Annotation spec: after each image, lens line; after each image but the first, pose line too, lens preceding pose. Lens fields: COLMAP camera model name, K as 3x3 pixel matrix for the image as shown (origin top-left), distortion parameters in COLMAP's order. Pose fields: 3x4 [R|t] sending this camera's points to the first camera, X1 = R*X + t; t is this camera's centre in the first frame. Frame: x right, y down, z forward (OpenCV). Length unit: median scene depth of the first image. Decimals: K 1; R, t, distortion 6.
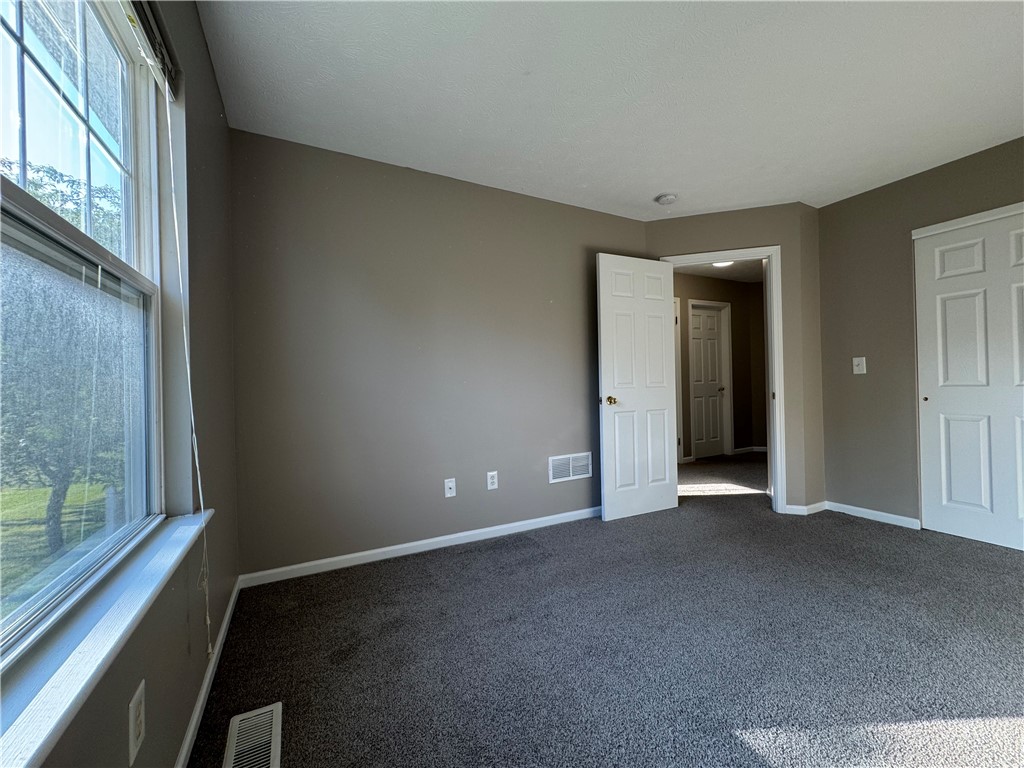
lens RADIAL K [[406.7, 0, 516.8], [0, 406.7, 386.6], [0, 0, 1]] dist [0.000590, 0.000252]
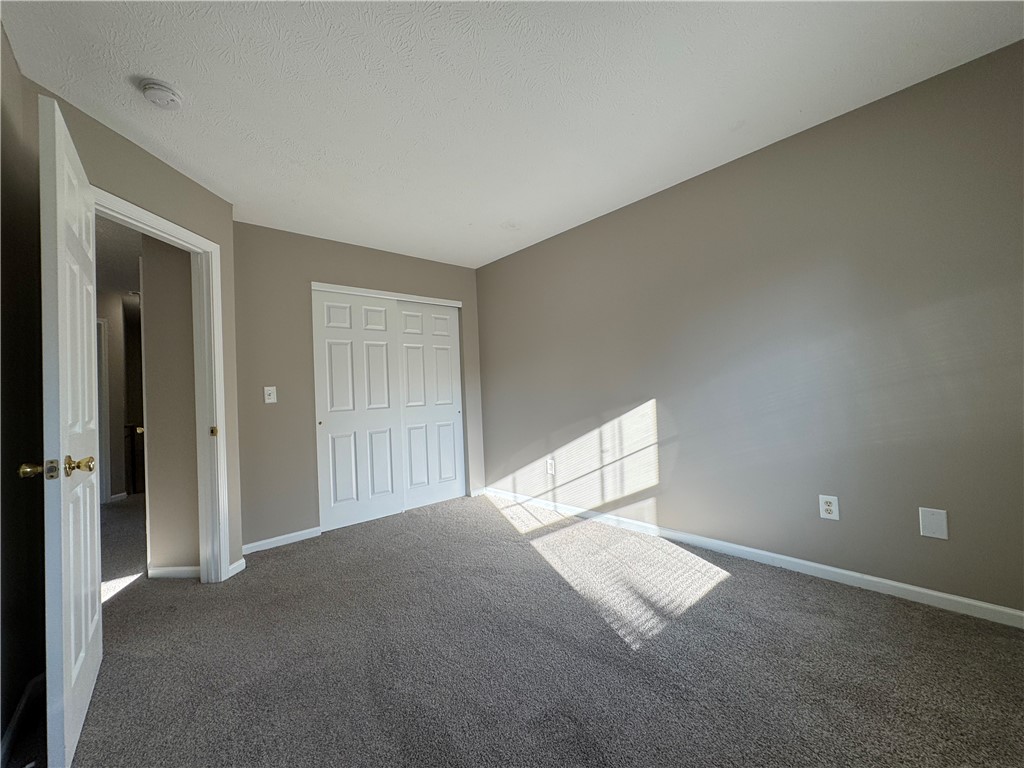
lens RADIAL K [[406.7, 0, 510.4], [0, 406.7, 386.4], [0, 0, 1]] dist [0.000590, 0.000252]
pose [[-0.232074, 0.040811, 0.971842, -0.301525], [0.052544, 0.998187, -0.029370, -0.012788], [-0.971278, 0.044249, -0.233797, 0.728010]]
